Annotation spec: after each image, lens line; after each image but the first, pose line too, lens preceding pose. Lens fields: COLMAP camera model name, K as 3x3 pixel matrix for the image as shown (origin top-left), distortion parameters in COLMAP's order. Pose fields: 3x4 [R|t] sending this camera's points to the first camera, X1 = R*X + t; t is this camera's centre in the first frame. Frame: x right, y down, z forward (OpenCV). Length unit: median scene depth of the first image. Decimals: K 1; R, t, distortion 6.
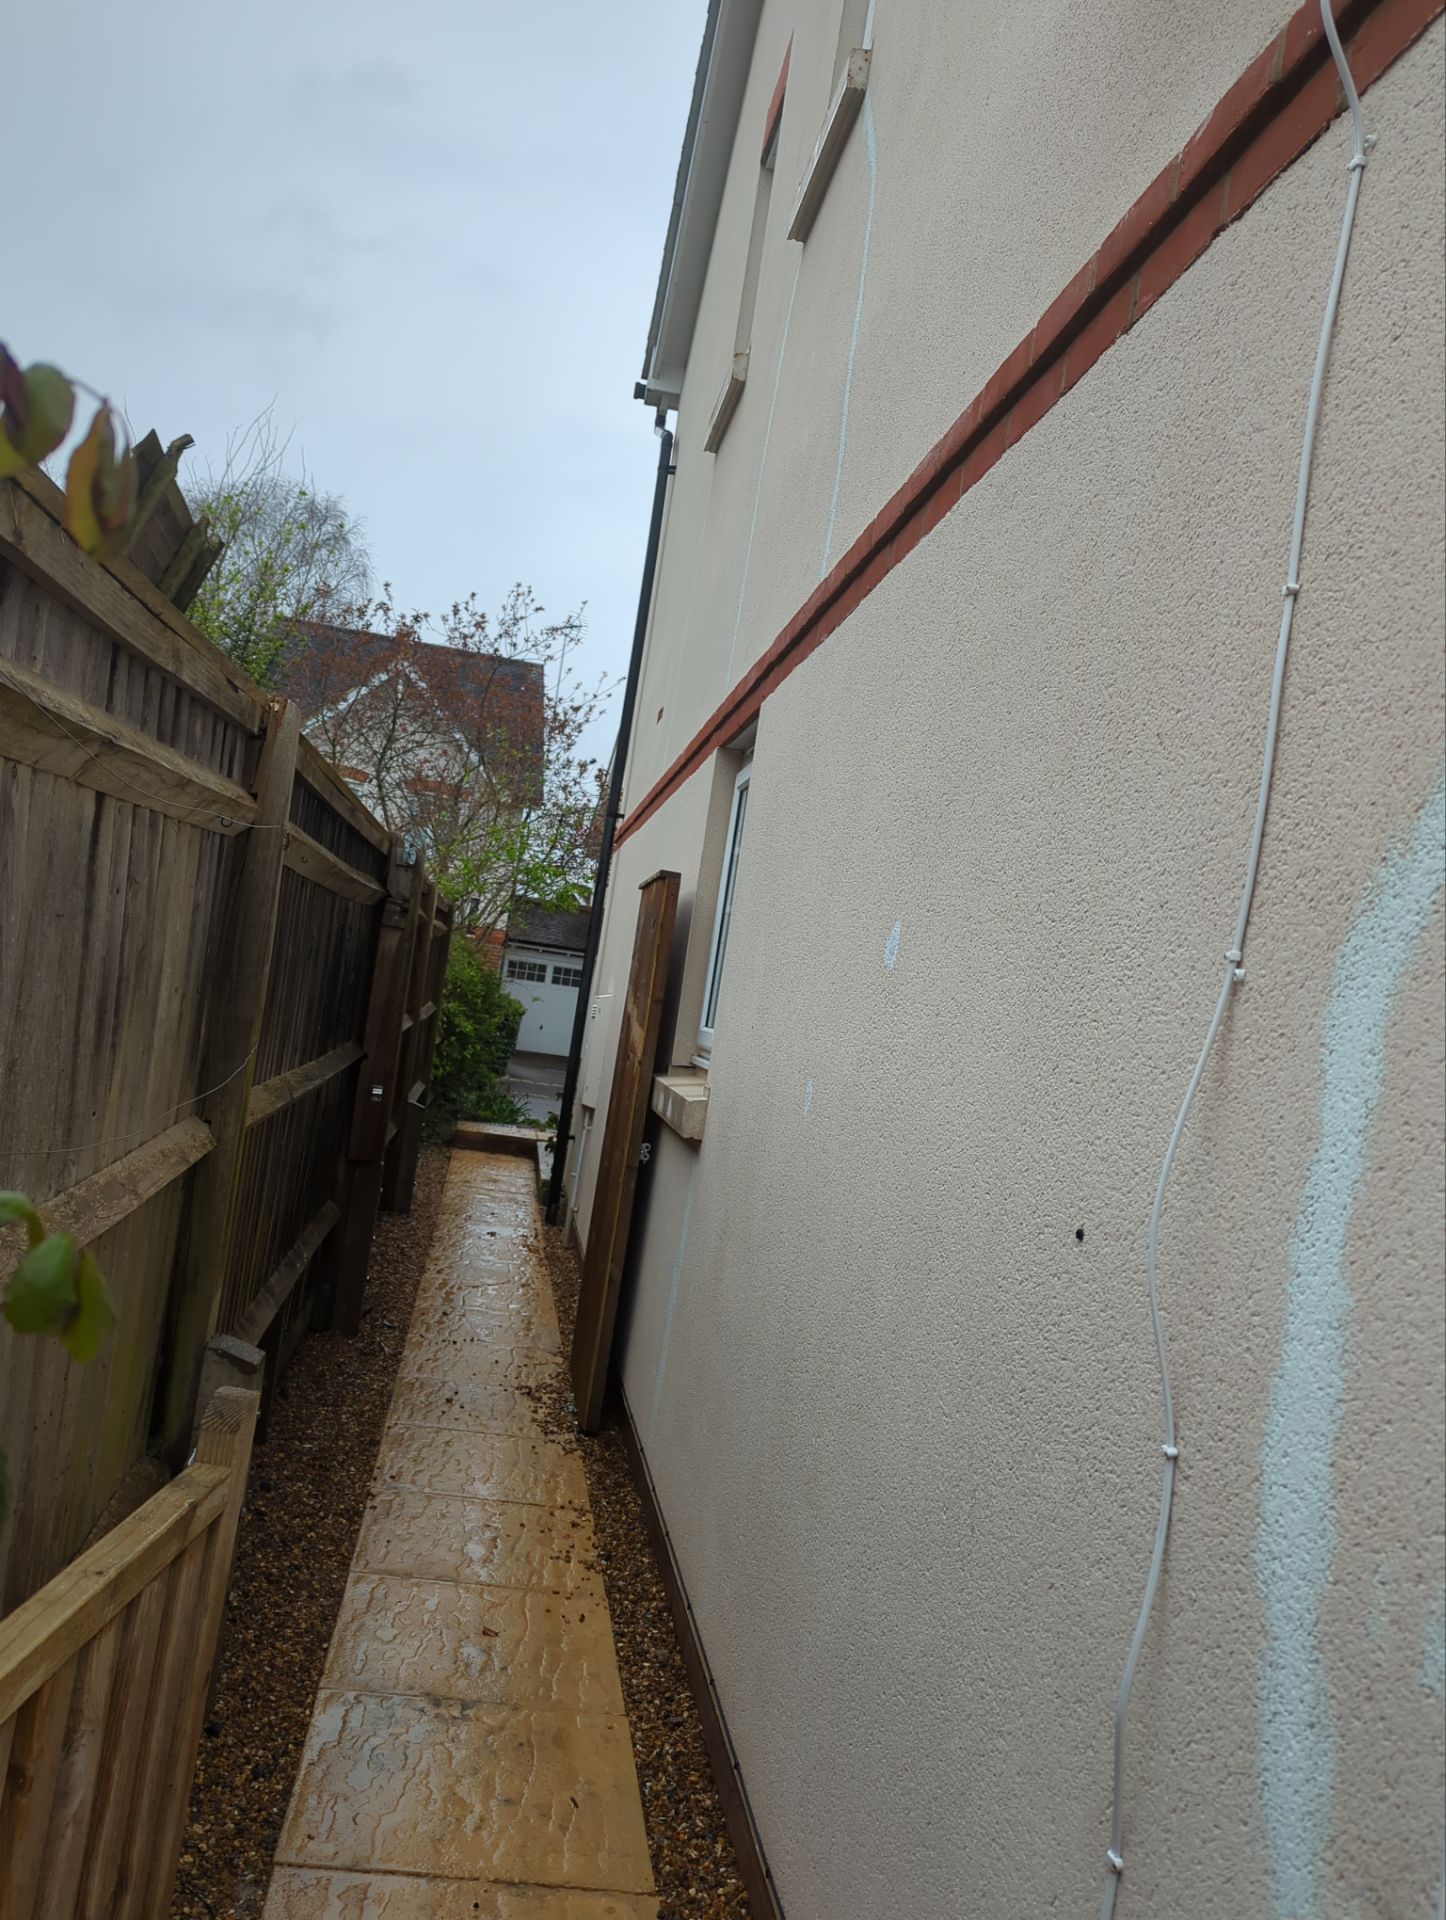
lens RADIAL K [[1592.3, 0, 718.8], [0, 1592.3, 950.5], [0, 0, 1]] dist [0.089262, -0.090397]
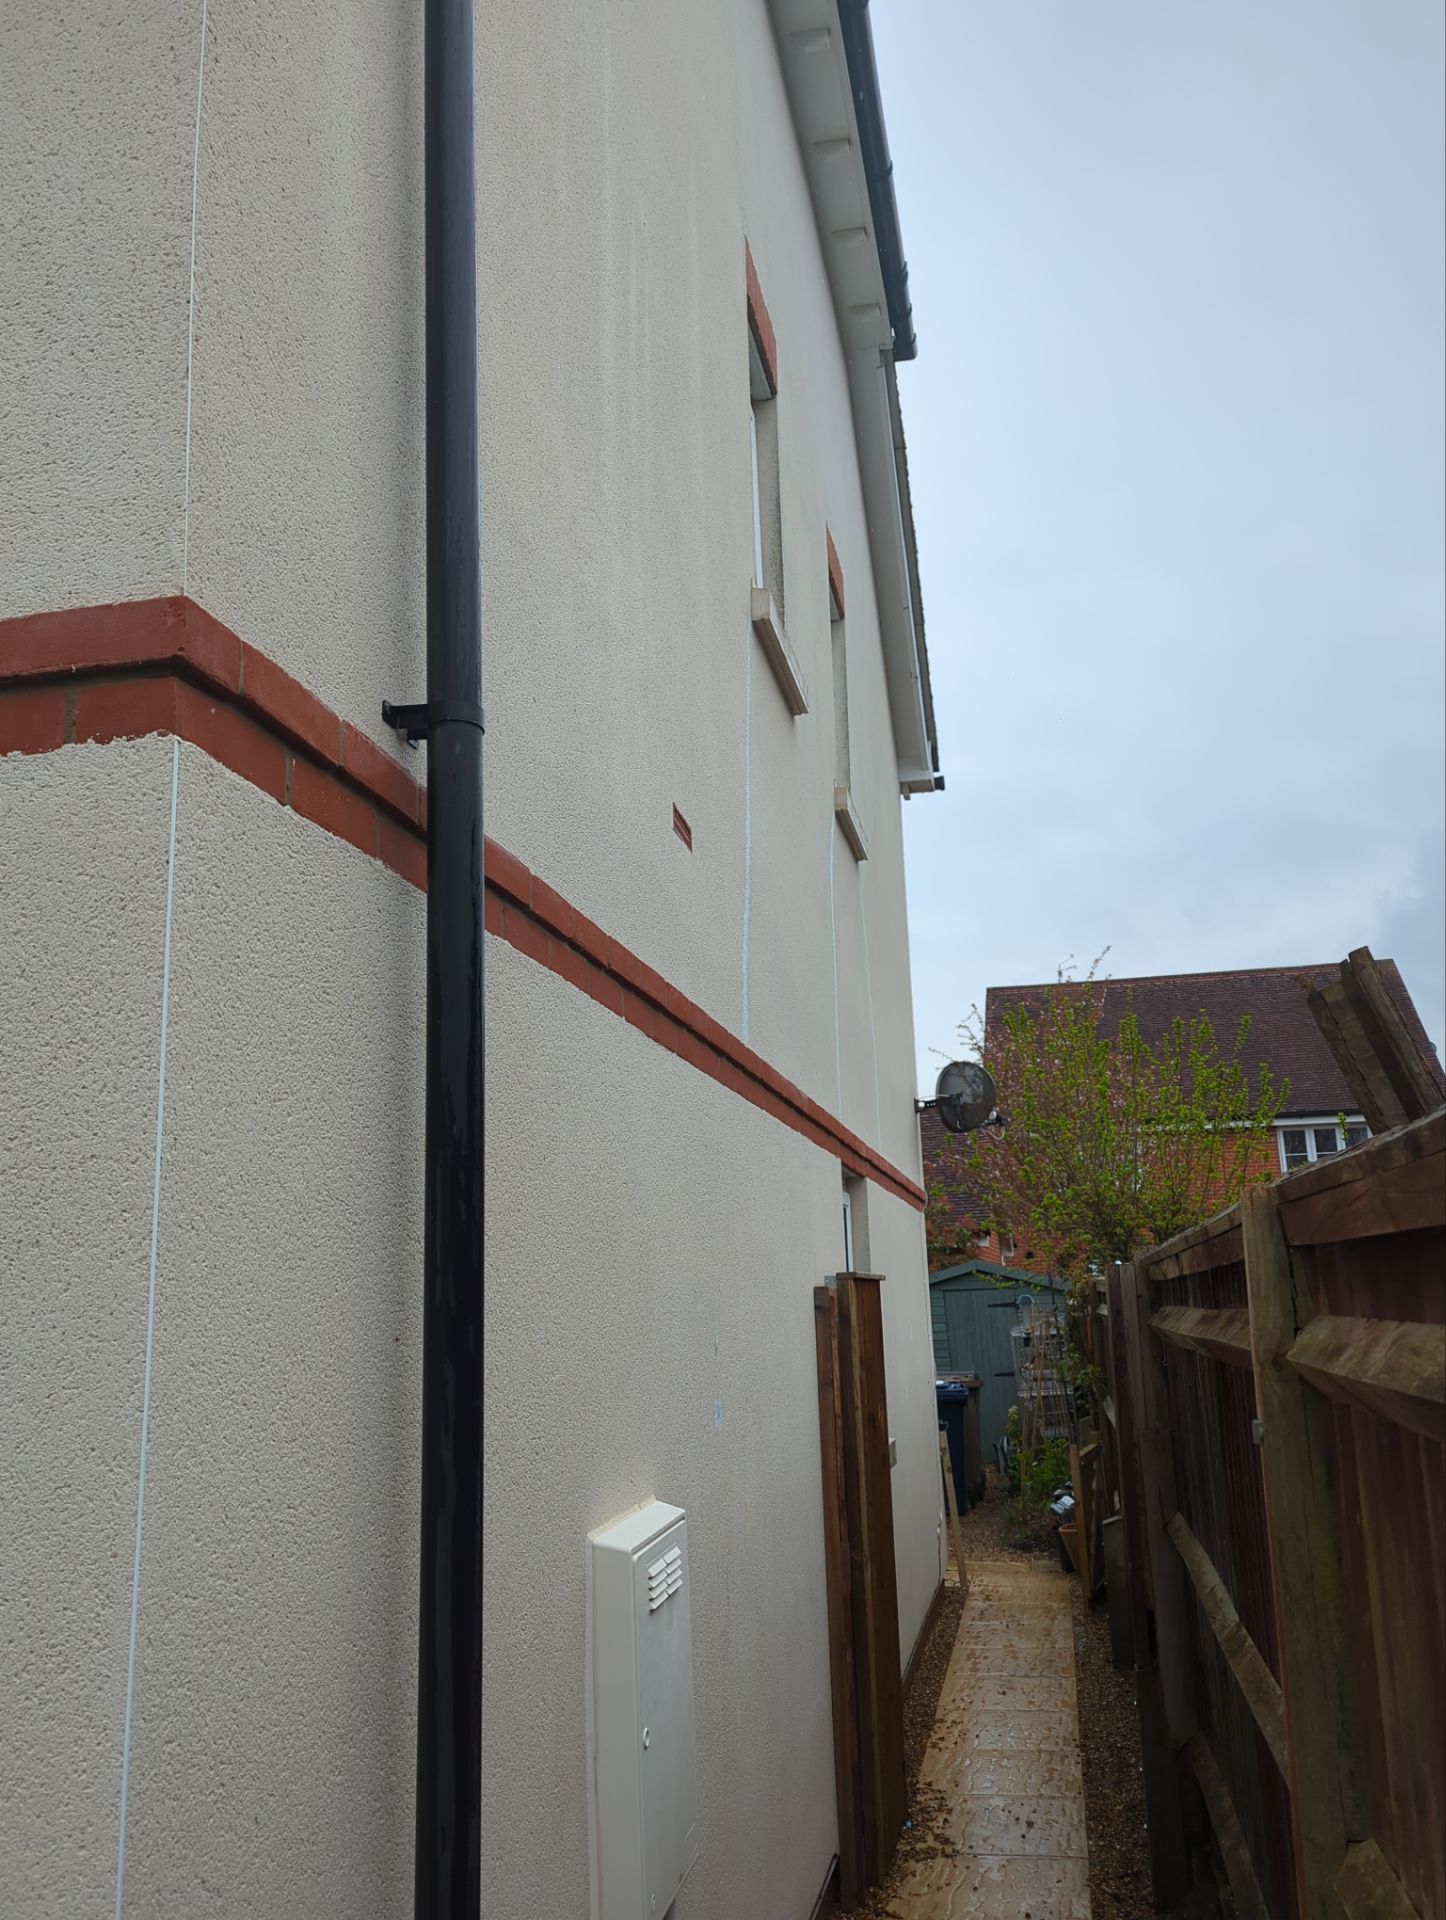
lens RADIAL K [[1592.3, 0, 718.8], [0, 1592.3, 950.5], [0, 0, 1]] dist [0.089262, -0.090397]
pose [[-0.934499, -0.064058, 0.350156, -0.308091], [-0.136902, 0.972693, -0.187419, -0.044172], [-0.328588, -0.223080, -0.917750, 2.134965]]
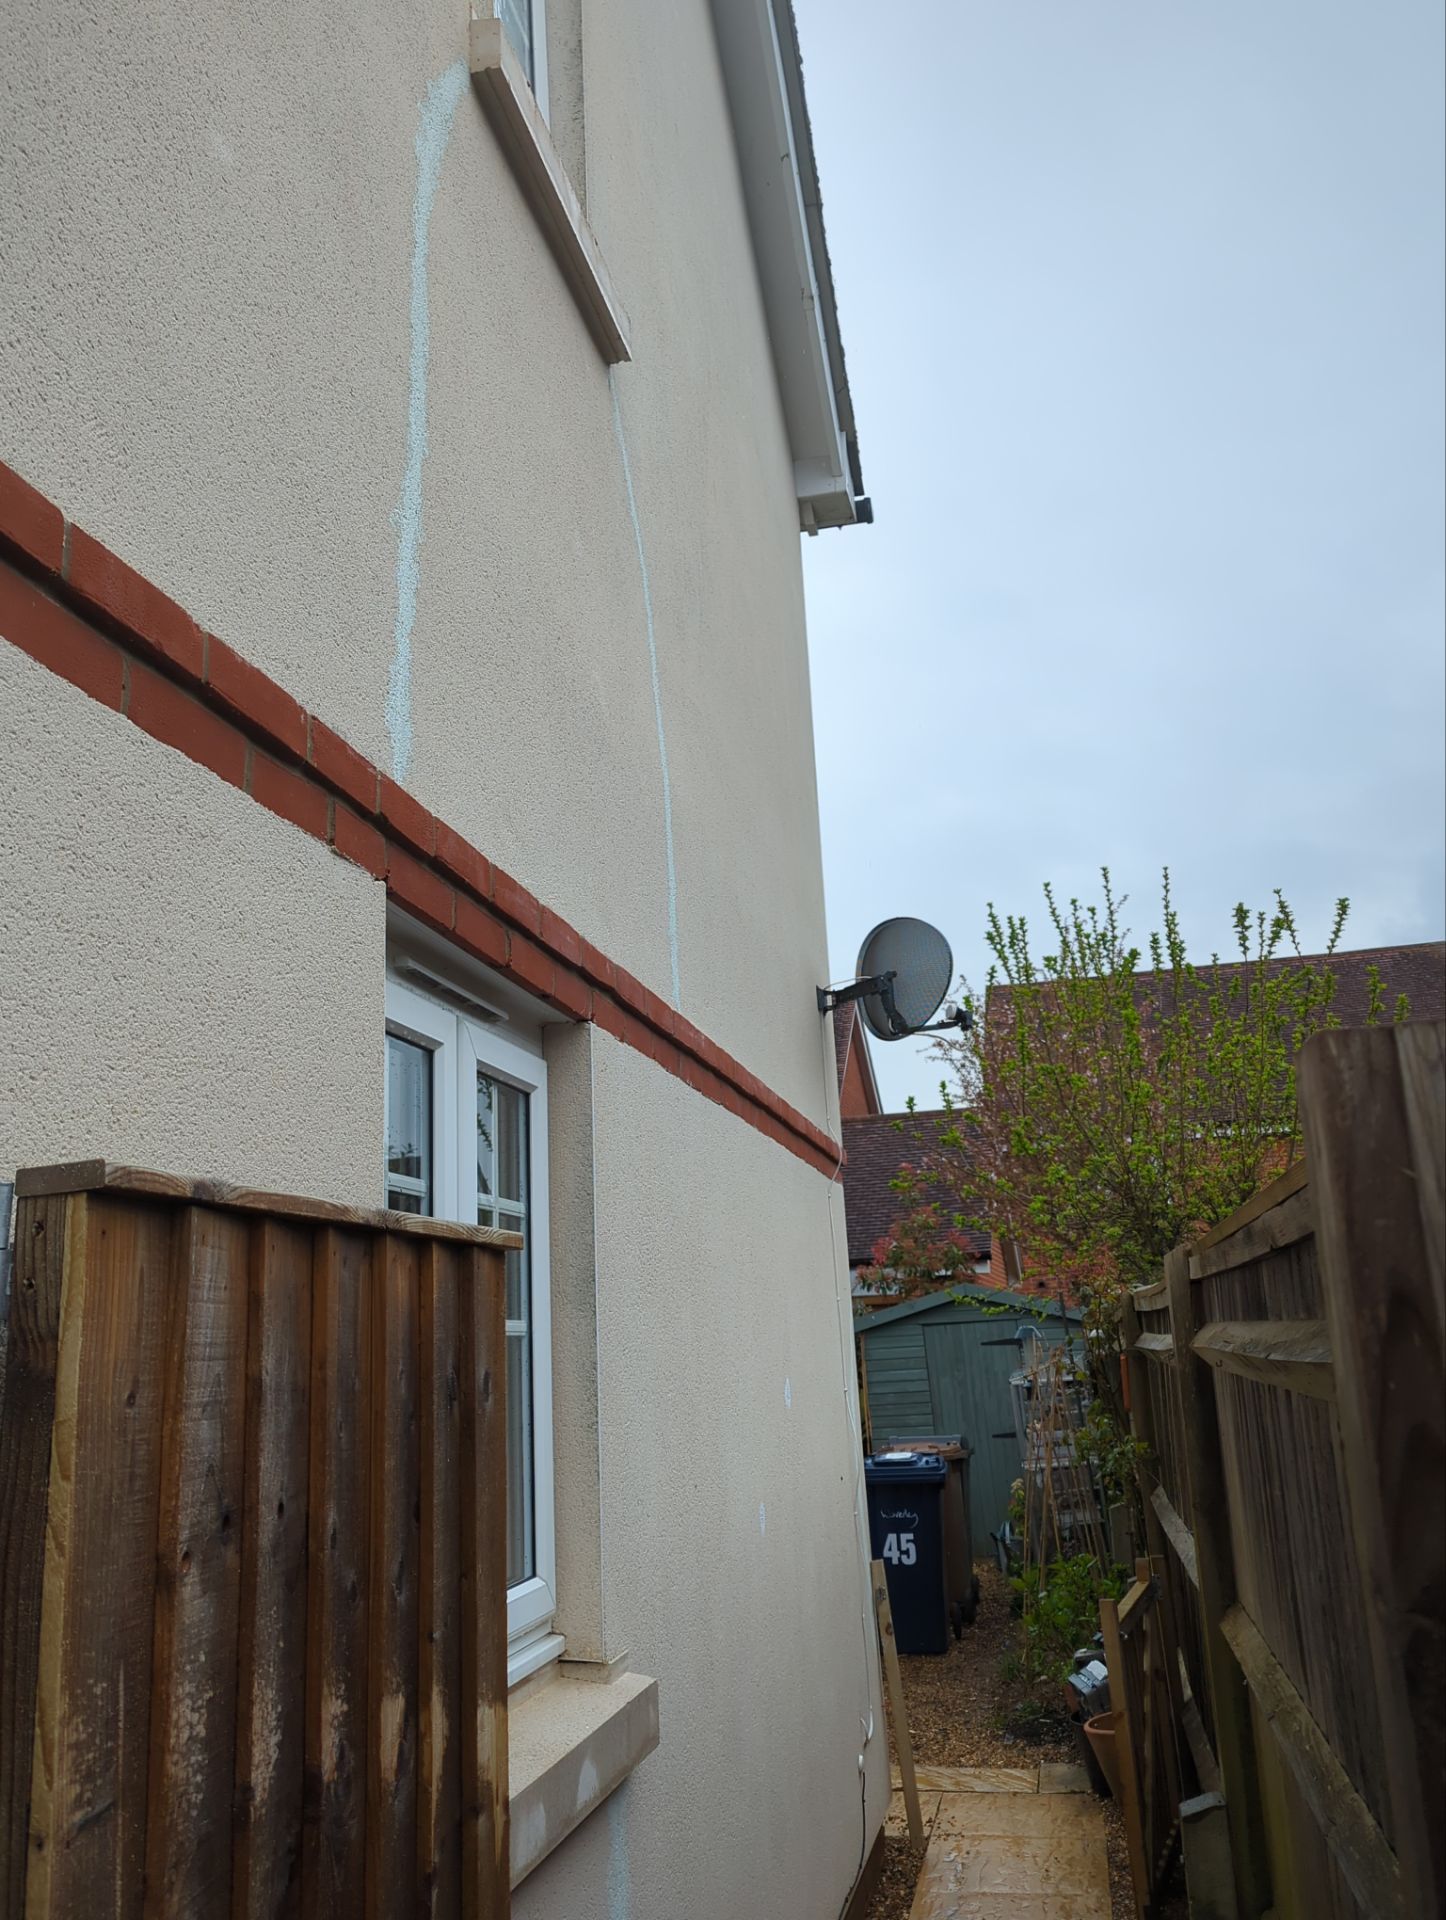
lens RADIAL K [[1636.1, 0, 723.0], [0, 1636.1, 960.0], [0, 0, 1]] dist [0.095248, -0.096088]
pose [[-0.936874, -0.035708, 0.347840, -0.248395], [-0.112974, 0.972331, -0.204471, -0.040600], [-0.330914, -0.230861, -0.914986, 1.671273]]
